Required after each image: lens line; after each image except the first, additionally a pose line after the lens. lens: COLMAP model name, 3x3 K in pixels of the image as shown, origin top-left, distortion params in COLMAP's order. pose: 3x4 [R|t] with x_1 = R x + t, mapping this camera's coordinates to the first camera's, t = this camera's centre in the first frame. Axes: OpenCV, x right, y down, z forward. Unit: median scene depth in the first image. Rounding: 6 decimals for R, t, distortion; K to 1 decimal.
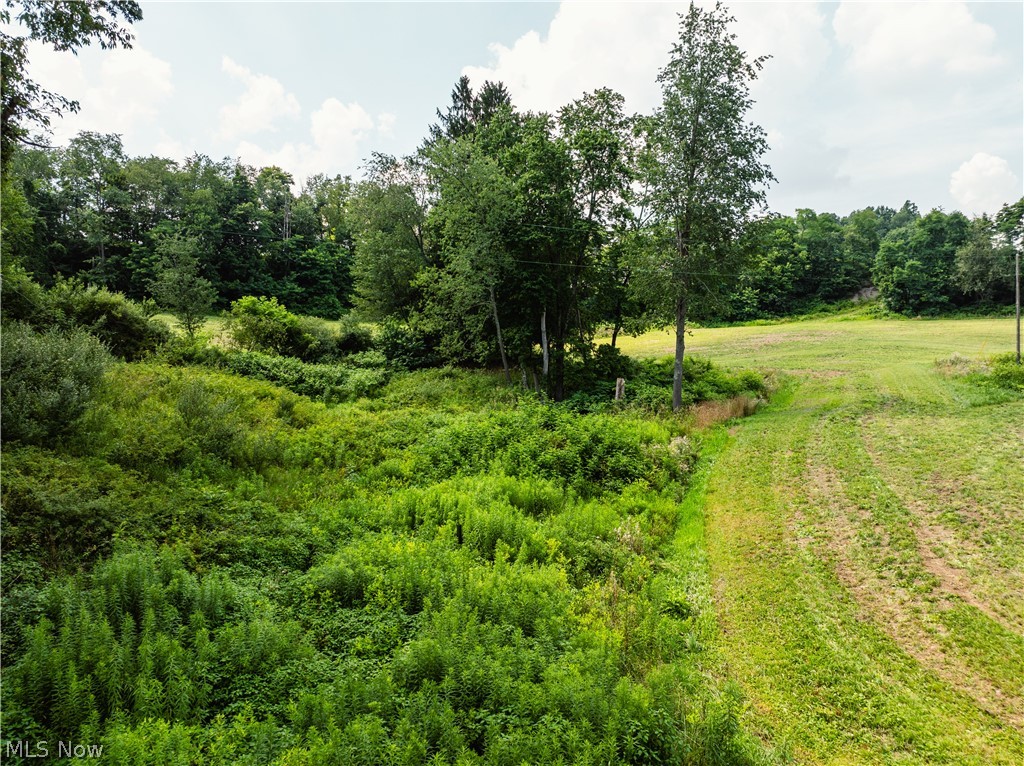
lens RADIAL K [[721.8, 0, 516.6], [0, 721.8, 381.6], [0, 0, 1]] dist [-0.042283, 0.008446]
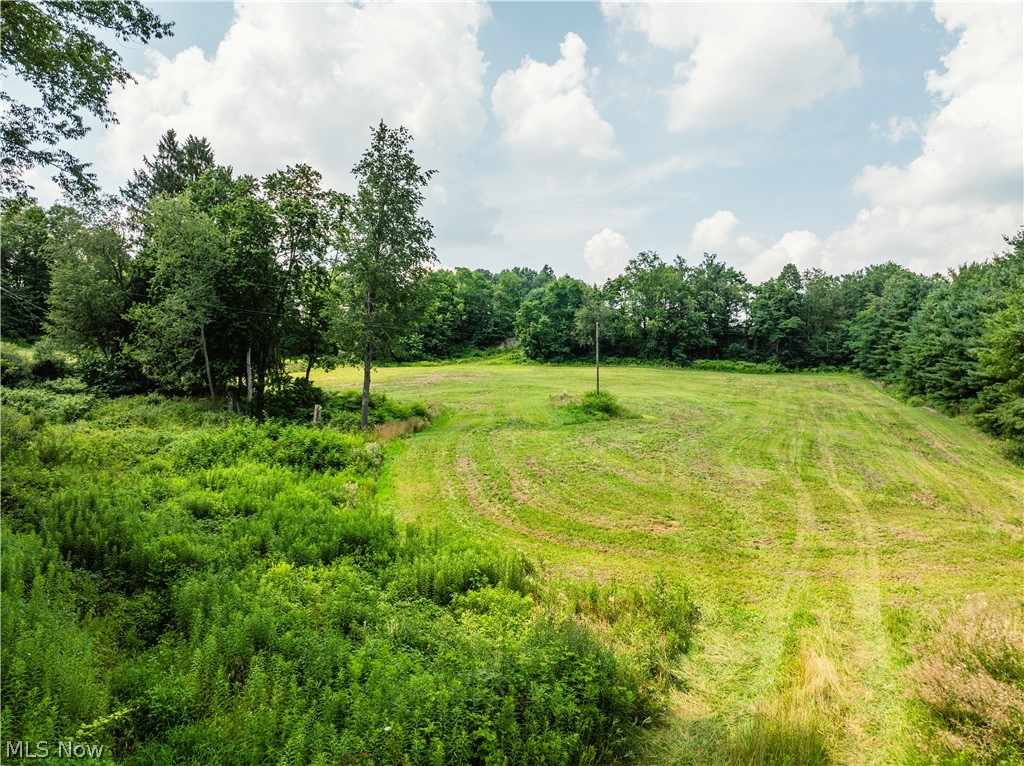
lens RADIAL K [[721.8, 0, 516.6], [0, 721.8, 381.6], [0, 0, 1]] dist [-0.042283, 0.008446]
pose [[0.897863, 0.024868, 0.439572, -0.077800], [-0.001223, 0.998541, -0.053992, 0.018393], [-0.440273, 0.047940, 0.896583, -0.216634]]
